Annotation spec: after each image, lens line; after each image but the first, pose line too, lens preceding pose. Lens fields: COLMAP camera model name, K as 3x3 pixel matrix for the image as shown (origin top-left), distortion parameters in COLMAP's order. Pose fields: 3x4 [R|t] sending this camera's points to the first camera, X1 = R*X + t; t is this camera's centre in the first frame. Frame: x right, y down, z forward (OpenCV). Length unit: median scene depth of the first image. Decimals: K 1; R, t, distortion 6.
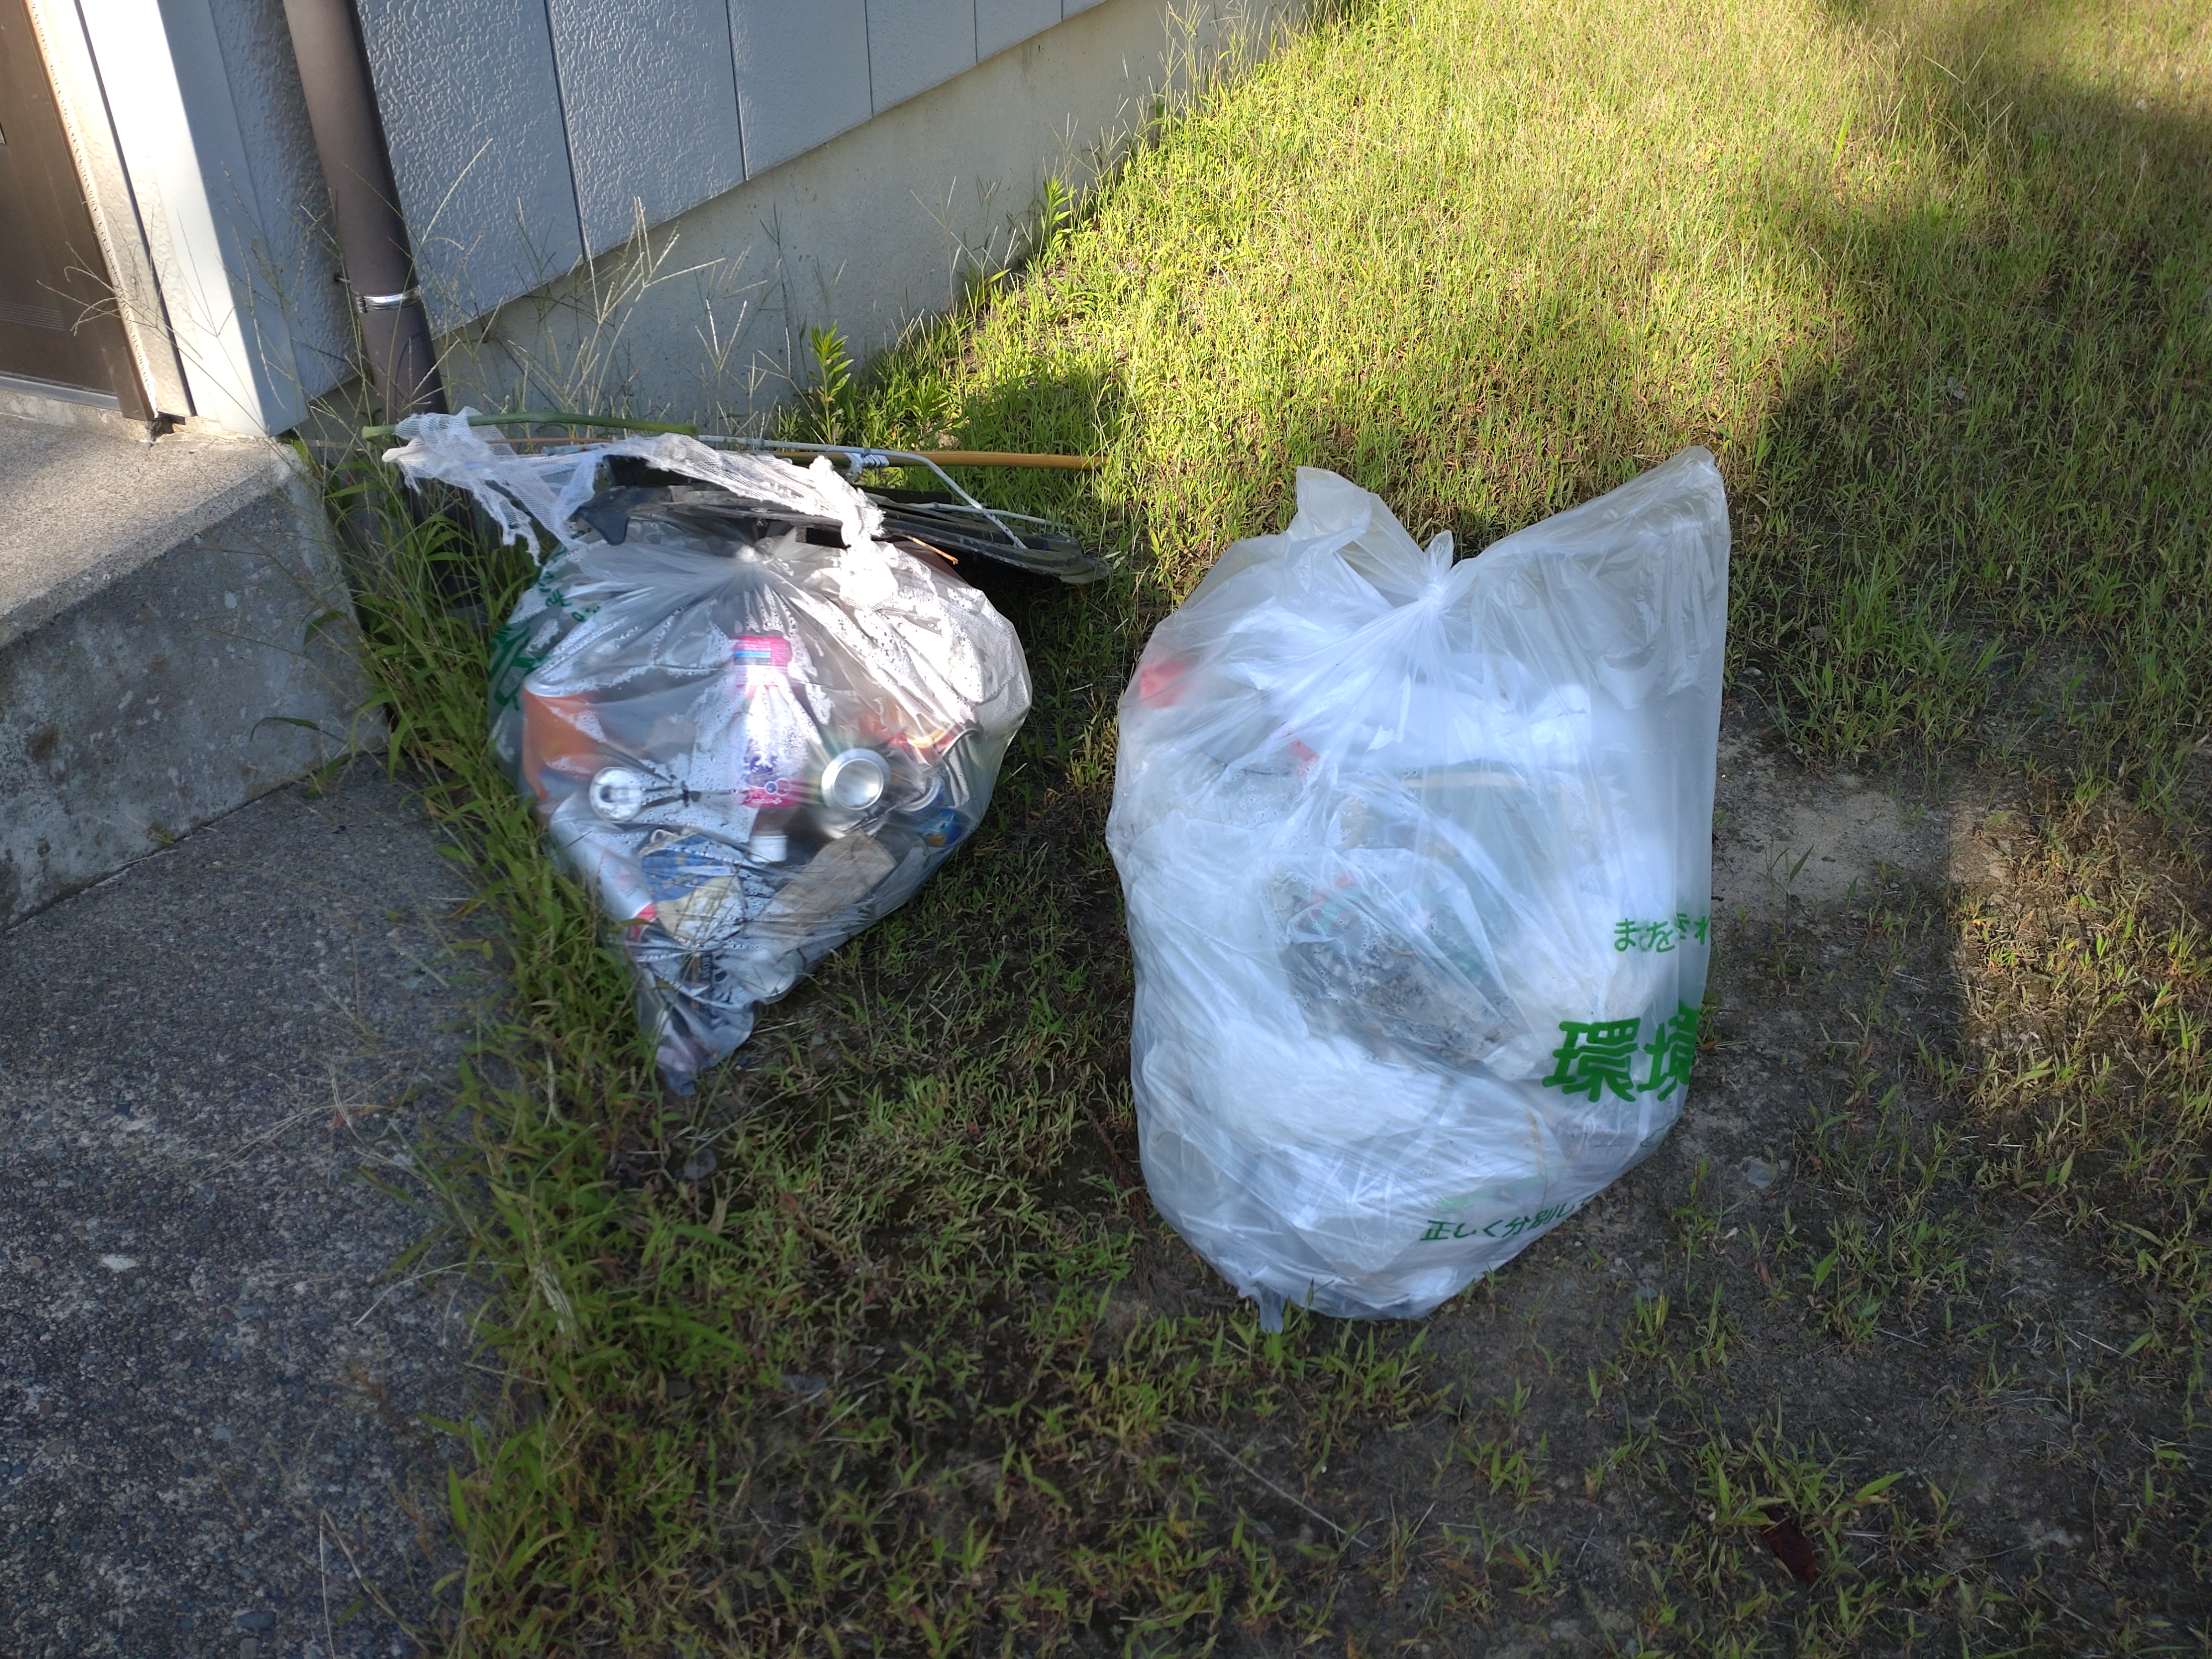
lens RADIAL K [[1839.9, 0, 1098.2], [0, 1839.9, 898.2], [0, 0, 1]] dist [0.109868, -0.353065]
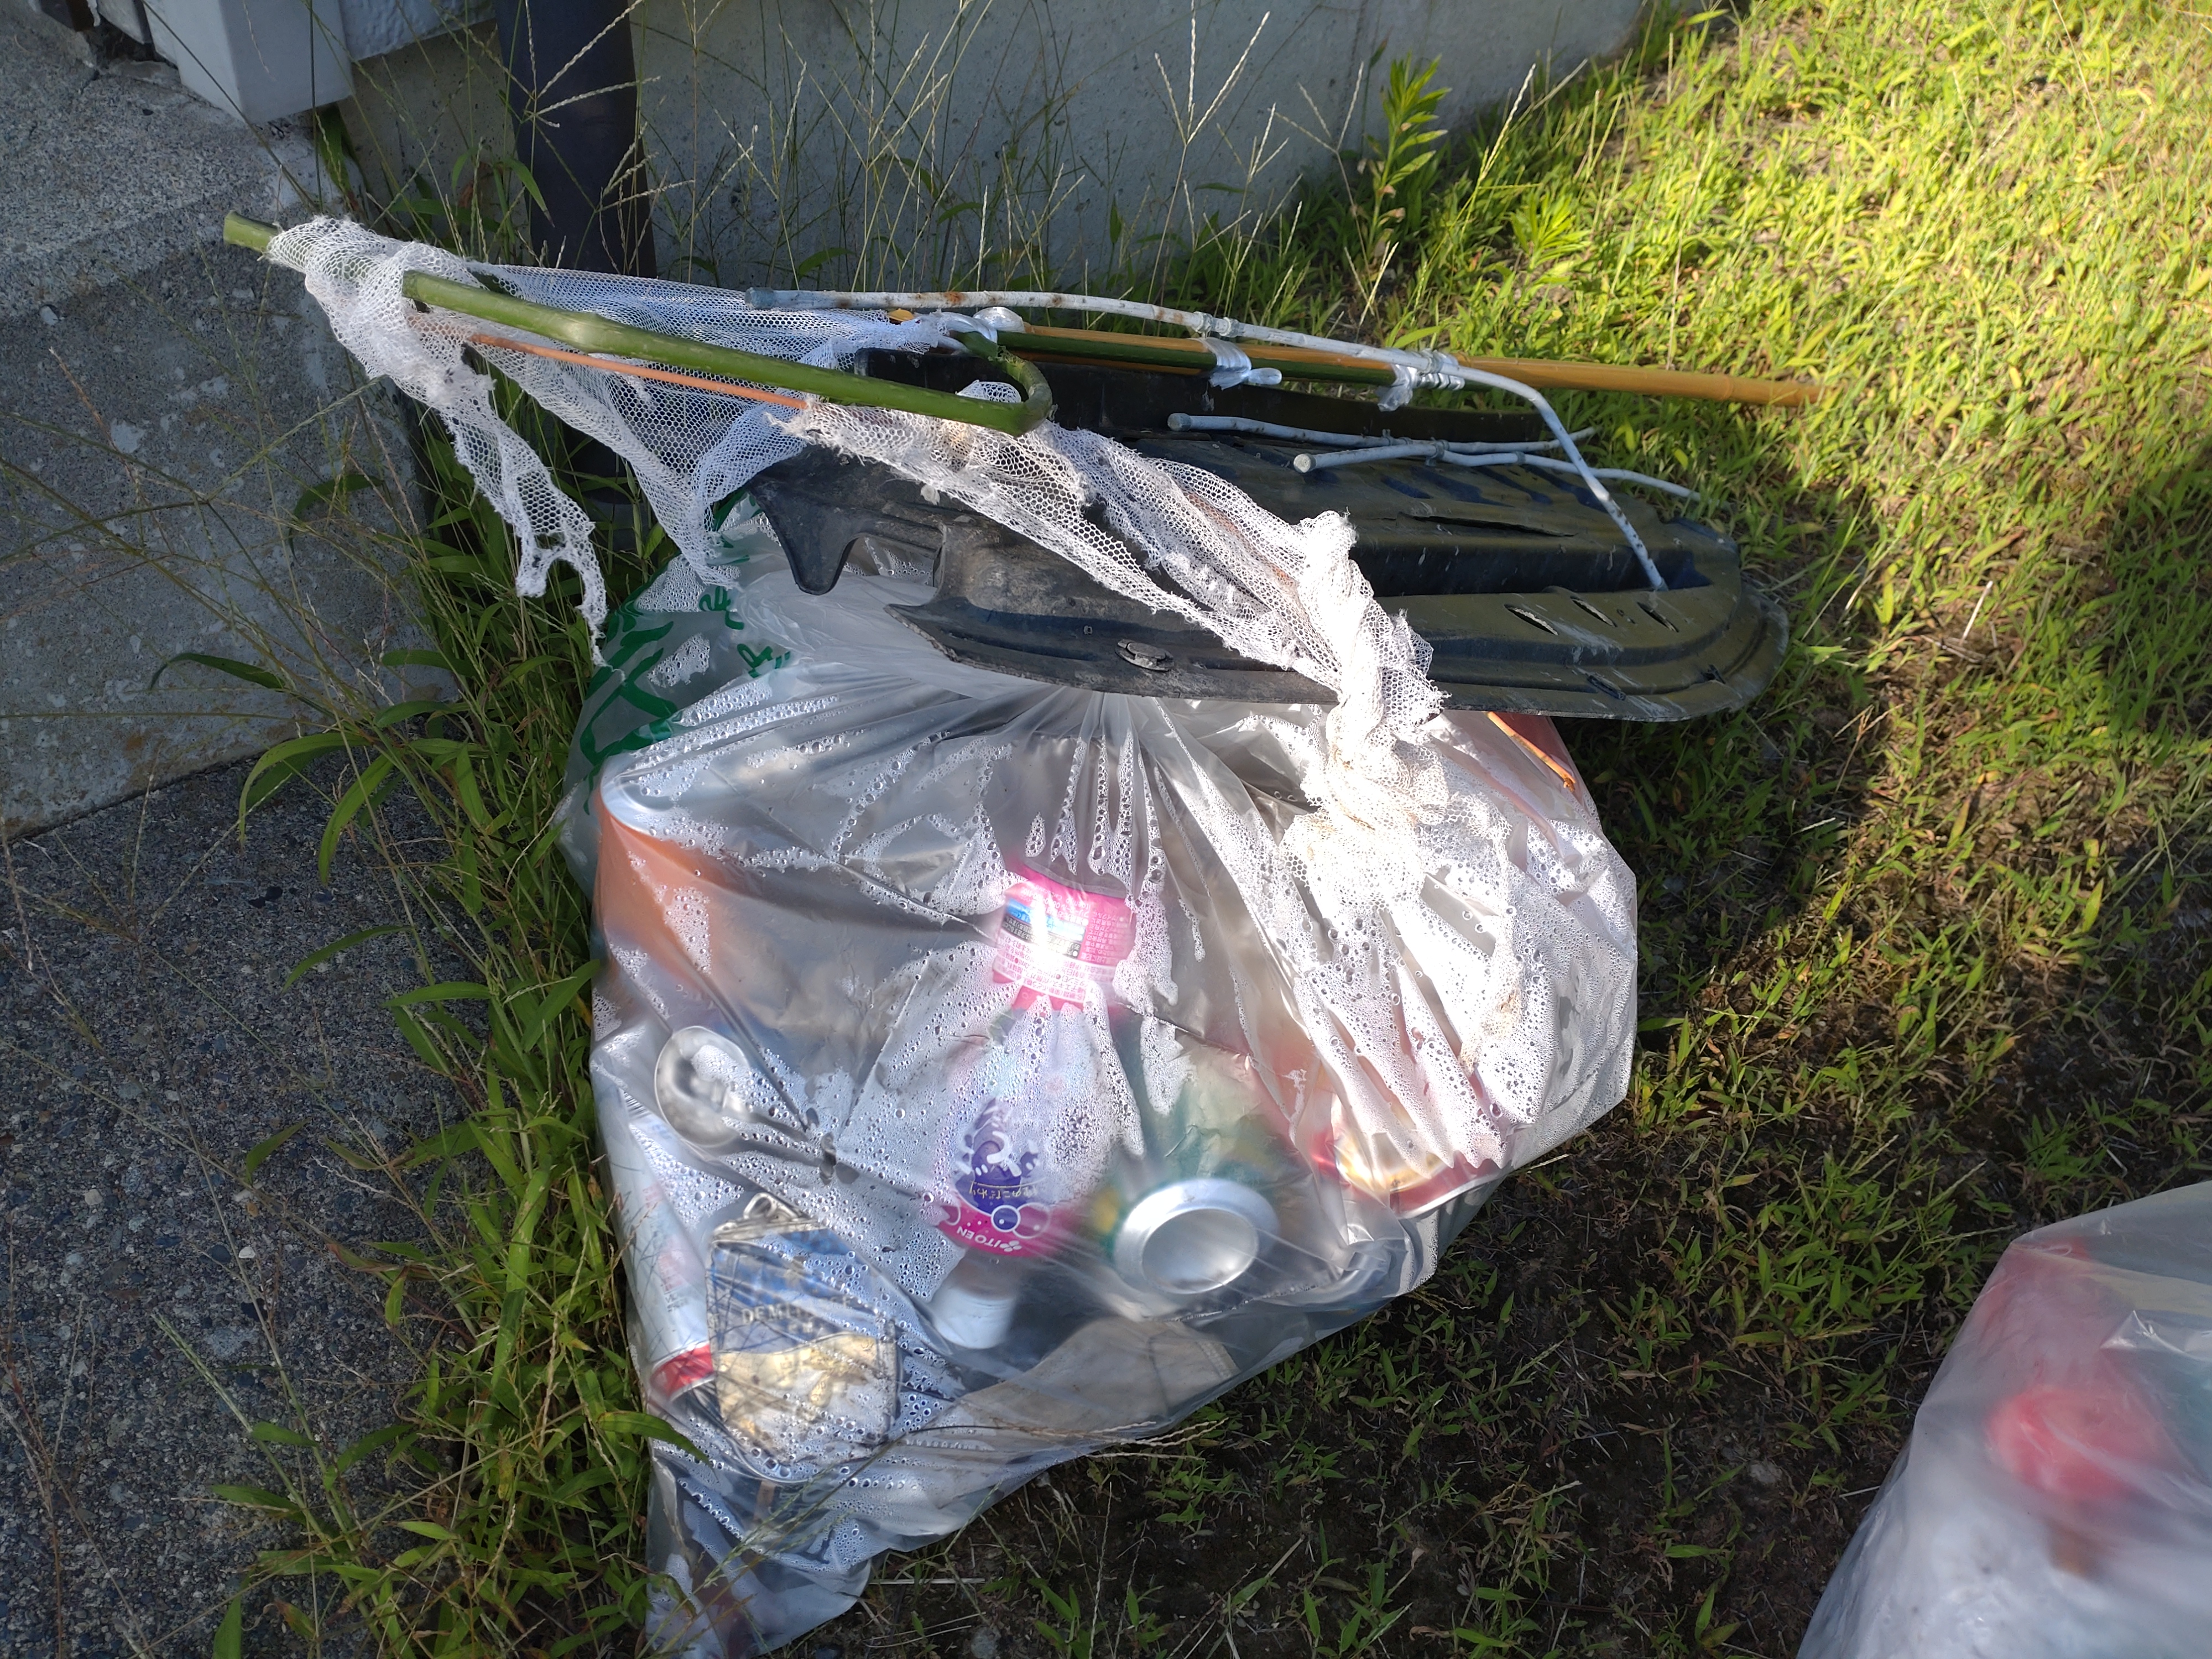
lens RADIAL K [[1745.1, 0, 1096.8], [0, 1745.1, 823.7], [0, 0, 1]] dist [0.100559, -0.204106]
pose [[0.940268, 0.292969, -0.173393, -0.109686], [-0.262721, 0.948365, 0.177710, -0.223321], [0.216503, -0.121541, 0.968687, 0.599154]]
